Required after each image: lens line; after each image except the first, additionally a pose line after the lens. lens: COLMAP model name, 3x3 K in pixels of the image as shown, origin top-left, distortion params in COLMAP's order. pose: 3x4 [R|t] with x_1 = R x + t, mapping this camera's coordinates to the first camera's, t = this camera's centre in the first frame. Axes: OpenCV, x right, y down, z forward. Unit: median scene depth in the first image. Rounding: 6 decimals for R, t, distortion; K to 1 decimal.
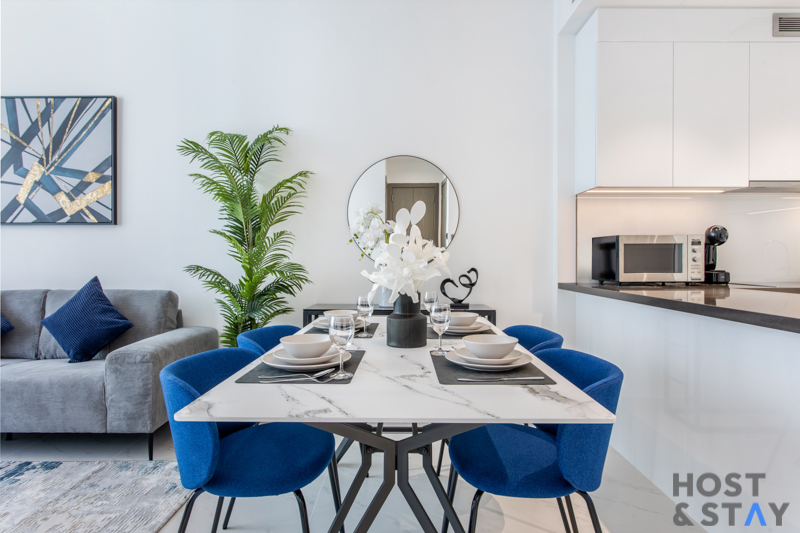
lens RADIAL K [[468.6, 0, 400.3], [0, 468.6, 258.9], [0, 0, 1]] dist [-0.023780, 0.010503]
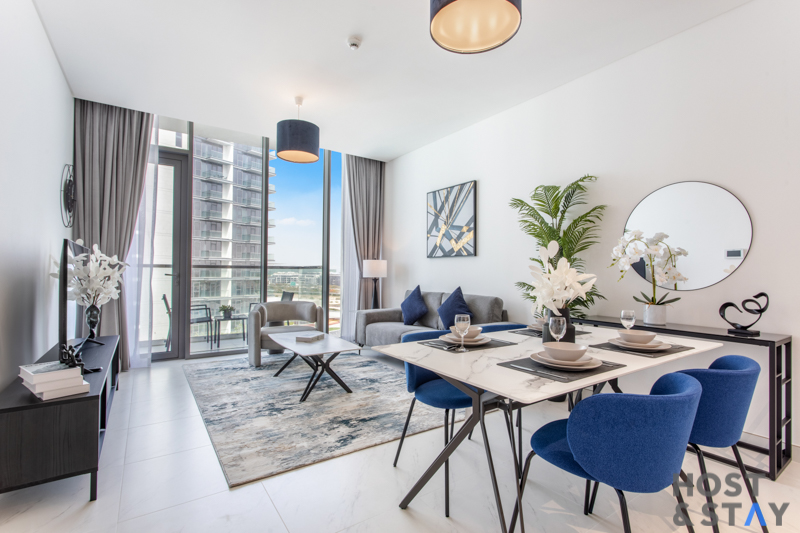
lens RADIAL K [[372.2, 0, 397.7], [0, 372.2, 259.1], [0, 0, 1]] dist [-0.004210, 0.002110]
pose [[0.569344, -0.023072, -0.821775, 0.346702], [-0.009390, 0.999358, -0.034563, -0.014067], [0.822046, 0.027395, 0.568762, 0.003916]]
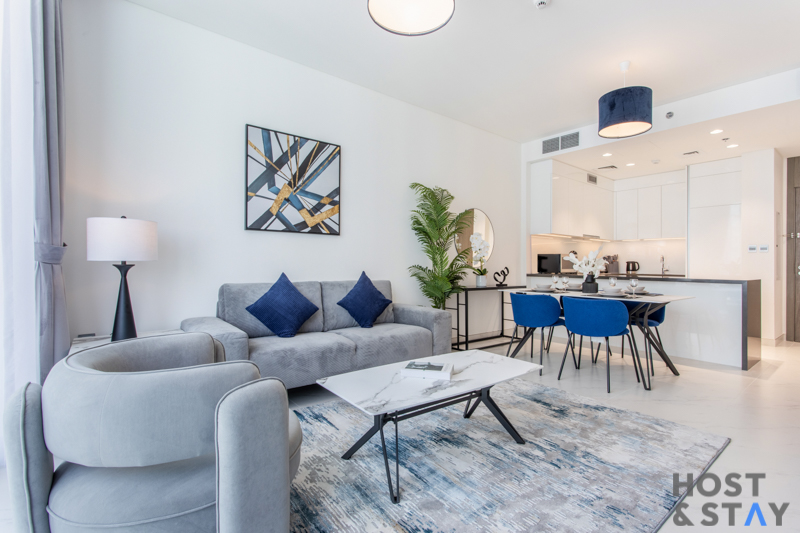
lens RADIAL K [[372.2, 0, 408.0], [0, 372.2, 262.5], [0, 0, 1]] dist [-0.004210, 0.002110]
pose [[0.776283, 0.012086, 0.630268, -1.217121], [-0.009940, 0.999927, -0.006932, 0.015178], [-0.630306, -0.000883, 0.776347, -0.022869]]
